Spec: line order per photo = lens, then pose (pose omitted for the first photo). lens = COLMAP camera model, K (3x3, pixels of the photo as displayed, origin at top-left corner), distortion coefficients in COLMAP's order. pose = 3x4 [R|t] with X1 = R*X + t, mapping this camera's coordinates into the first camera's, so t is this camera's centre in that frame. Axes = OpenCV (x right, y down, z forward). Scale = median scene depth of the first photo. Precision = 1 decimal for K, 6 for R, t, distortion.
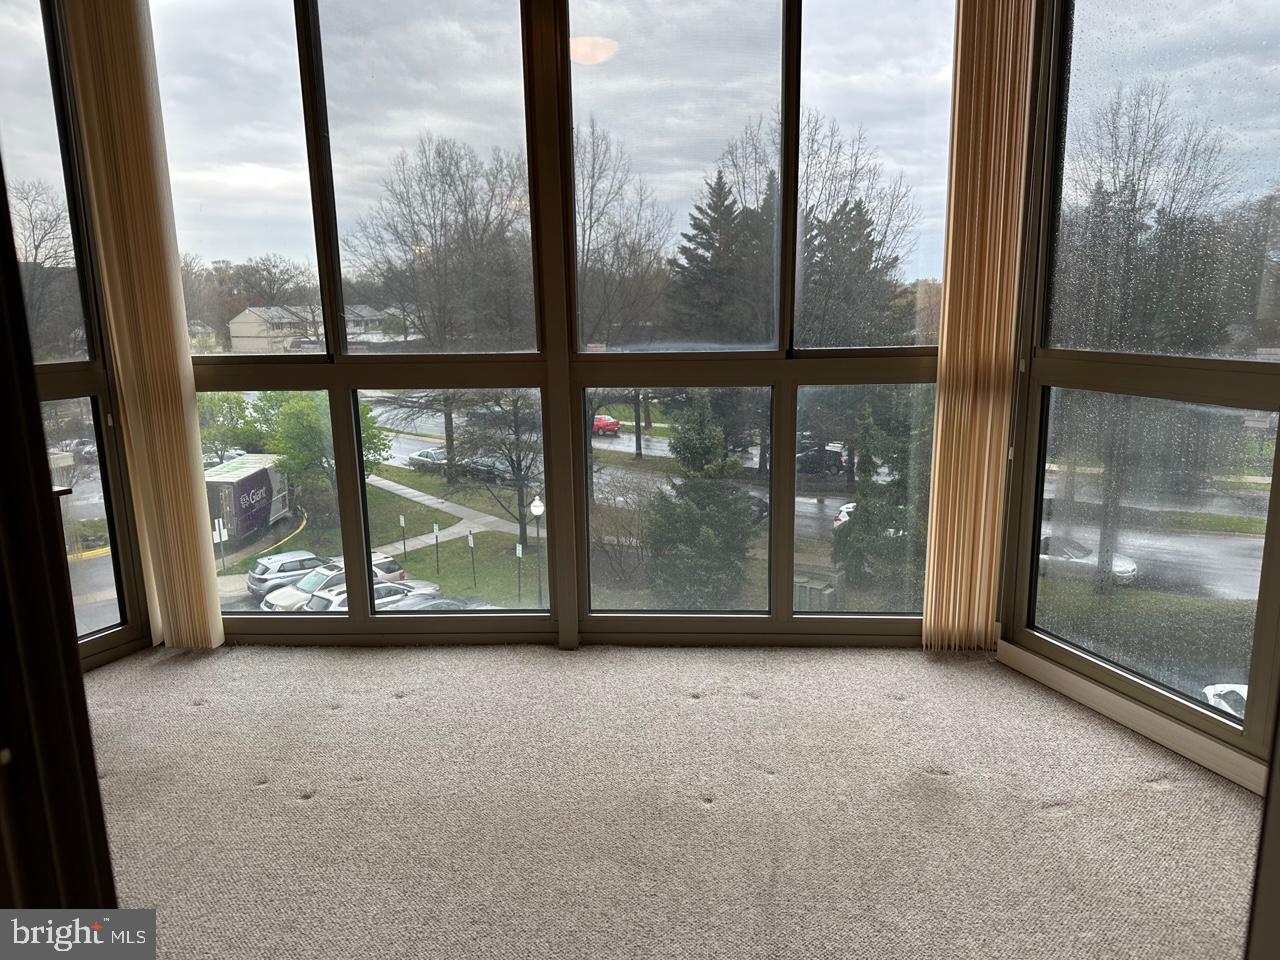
lens RADIAL K [[890.5, 0, 651.2], [0, 890.5, 476.0], [0, 0, 1]] dist [0.114876, -0.206191]
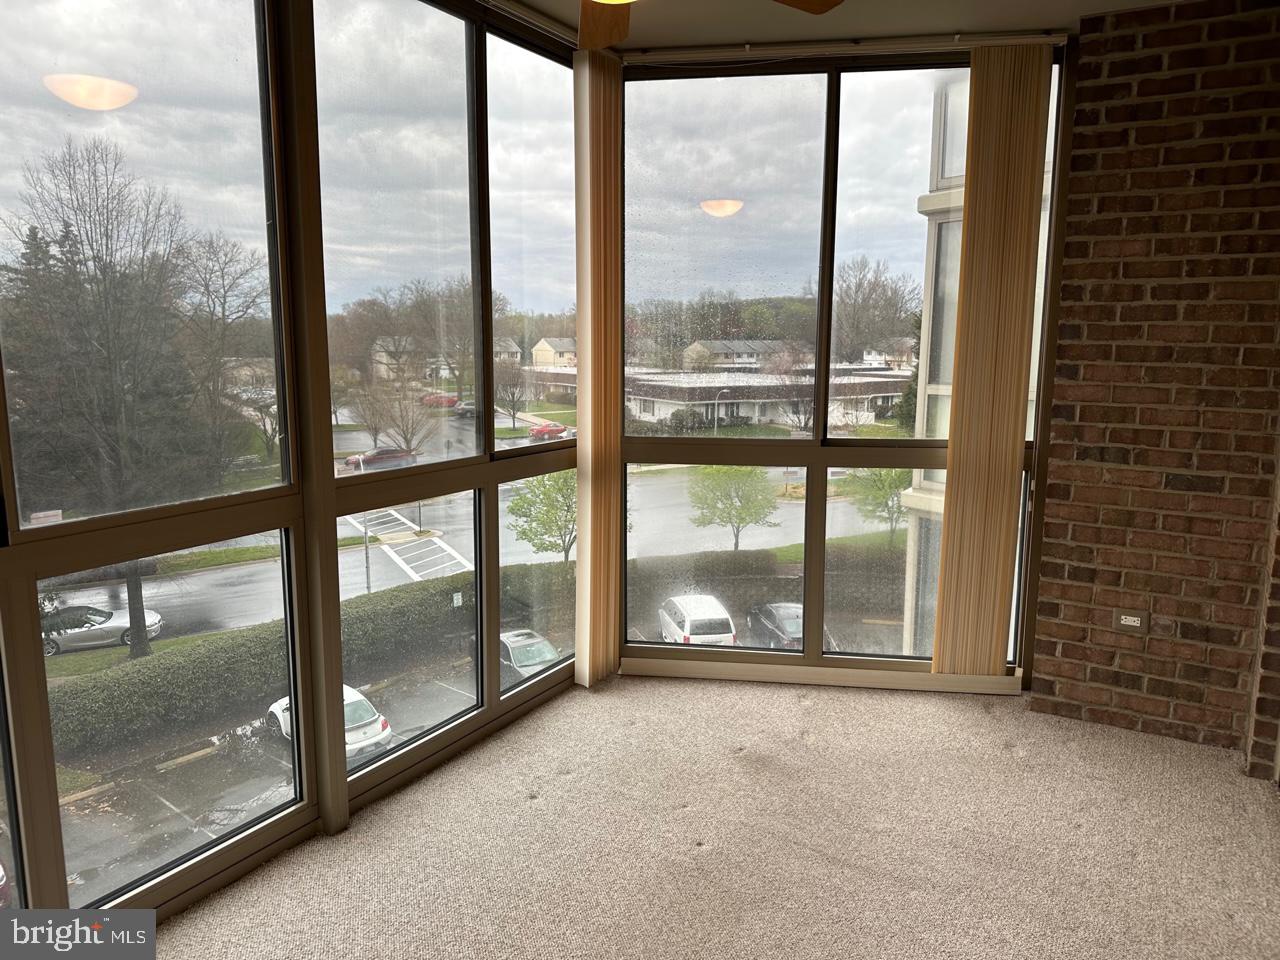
lens RADIAL K [[890.5, 0, 651.2], [0, 890.5, 476.0], [0, 0, 1]] dist [0.114876, -0.206191]
pose [[0.465081, -0.118902, 0.877247, -0.066956], [0.162172, 0.985613, 0.047612, -0.012759], [-0.870287, 0.120121, 0.477672, 0.031031]]
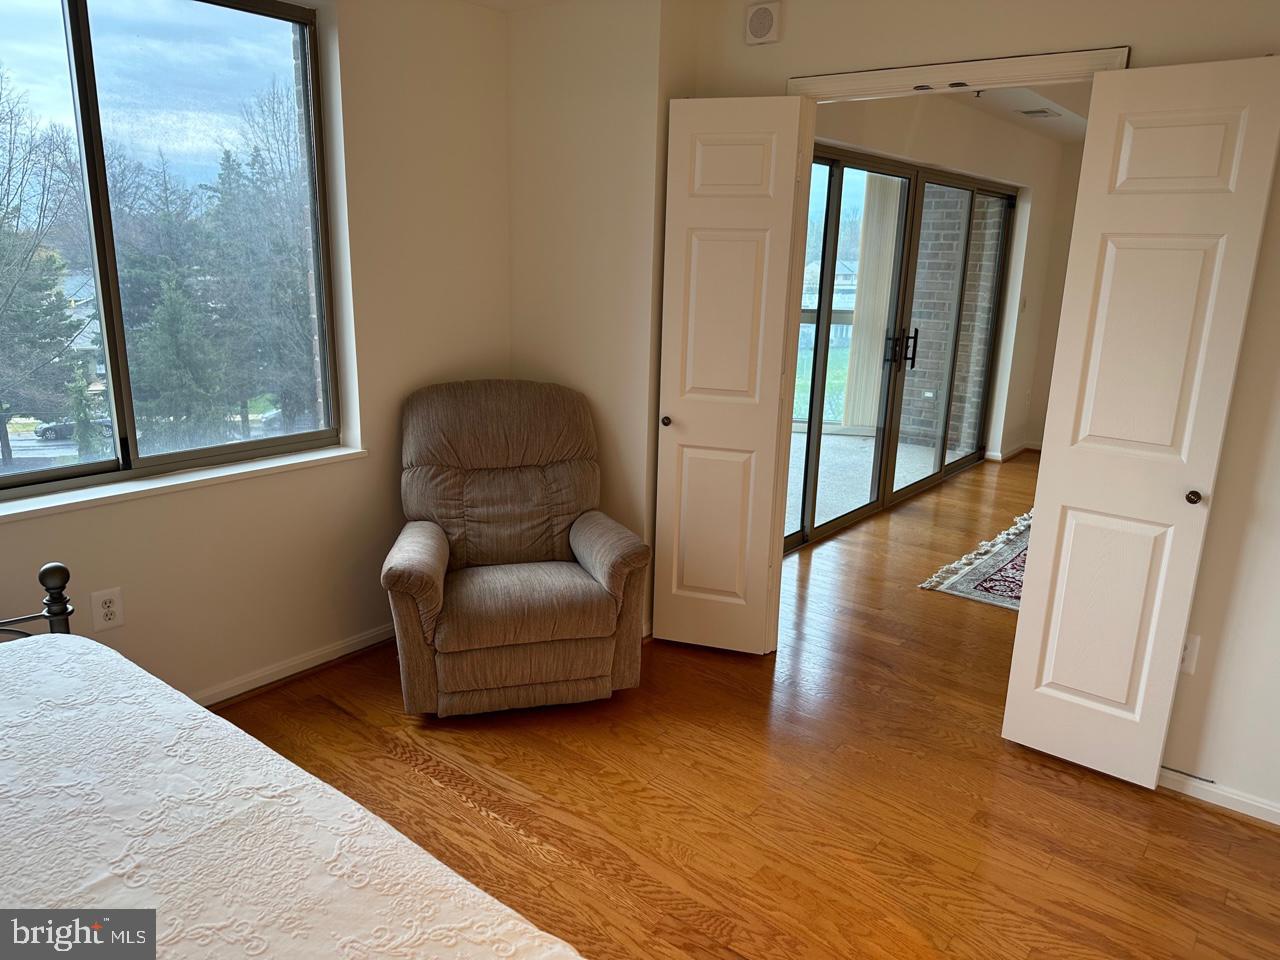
lens RADIAL K [[890.5, 0, 651.2], [0, 890.5, 476.0], [0, 0, 1]] dist [0.114876, -0.206191]
pose [[0.573112, -0.164740, 0.802747, -0.173746], [0.127150, 0.985598, 0.111488, 0.004384], [-0.809553, 0.038174, 0.585805, -0.040109]]
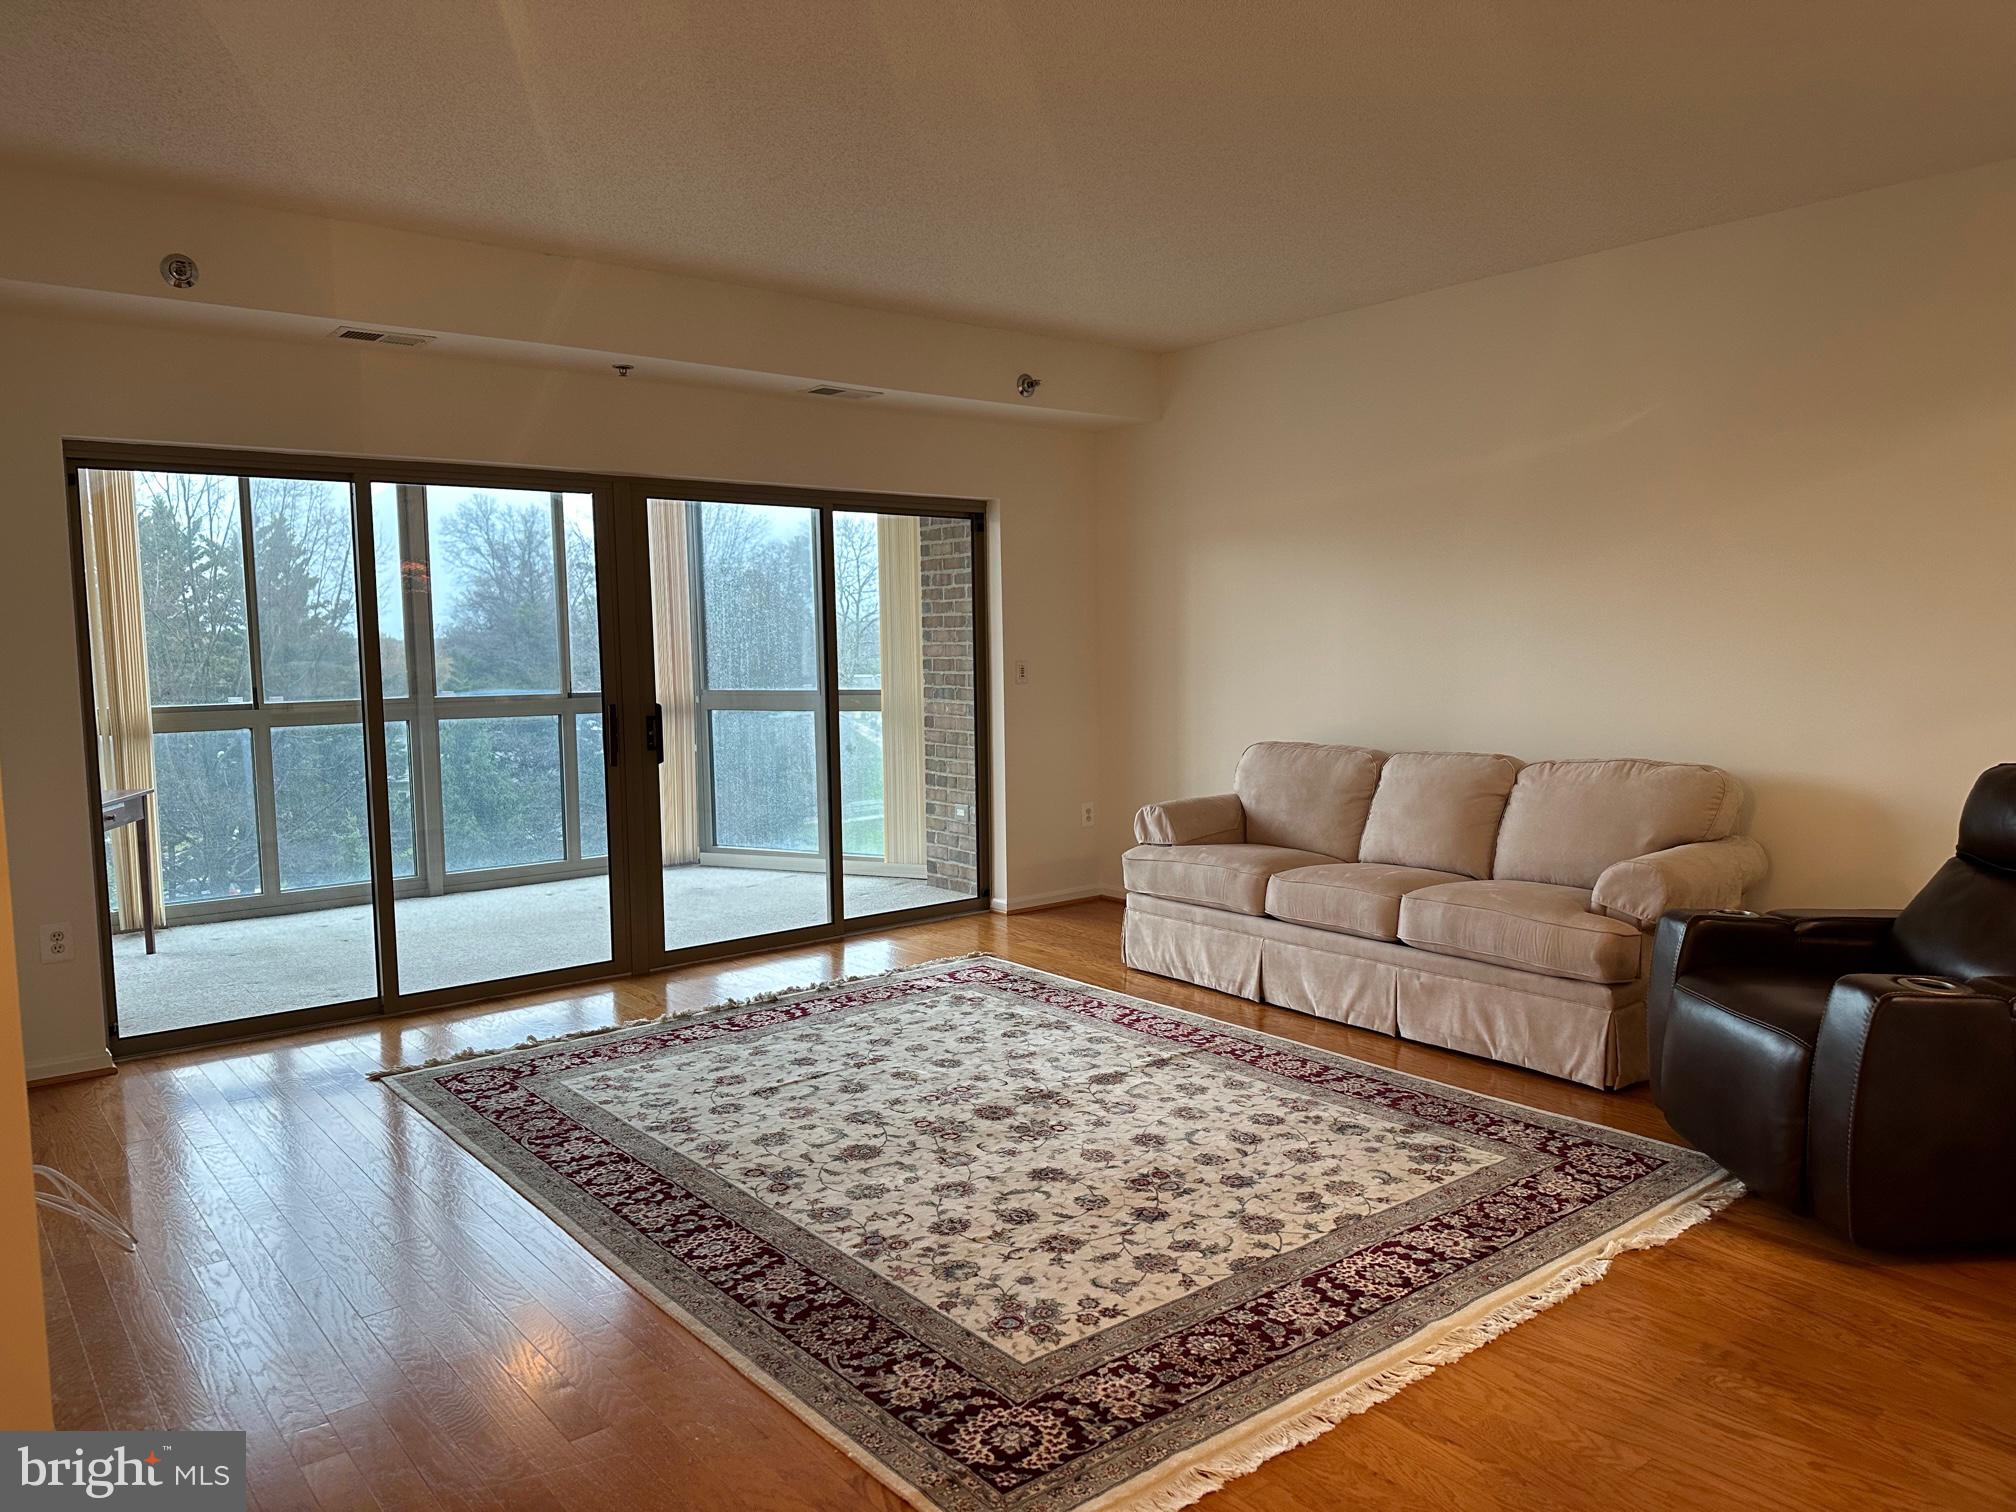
lens RADIAL K [[1402.5, 0, 1025.7], [0, 1402.5, 749.6], [0, 0, 1]] dist [0.114876, -0.206191]
pose [[0.738332, -0.048819, 0.672668, -0.095766], [0.137012, 0.987436, -0.078723, 0.027642], [-0.660374, 0.150287, 0.735745, -0.142721]]
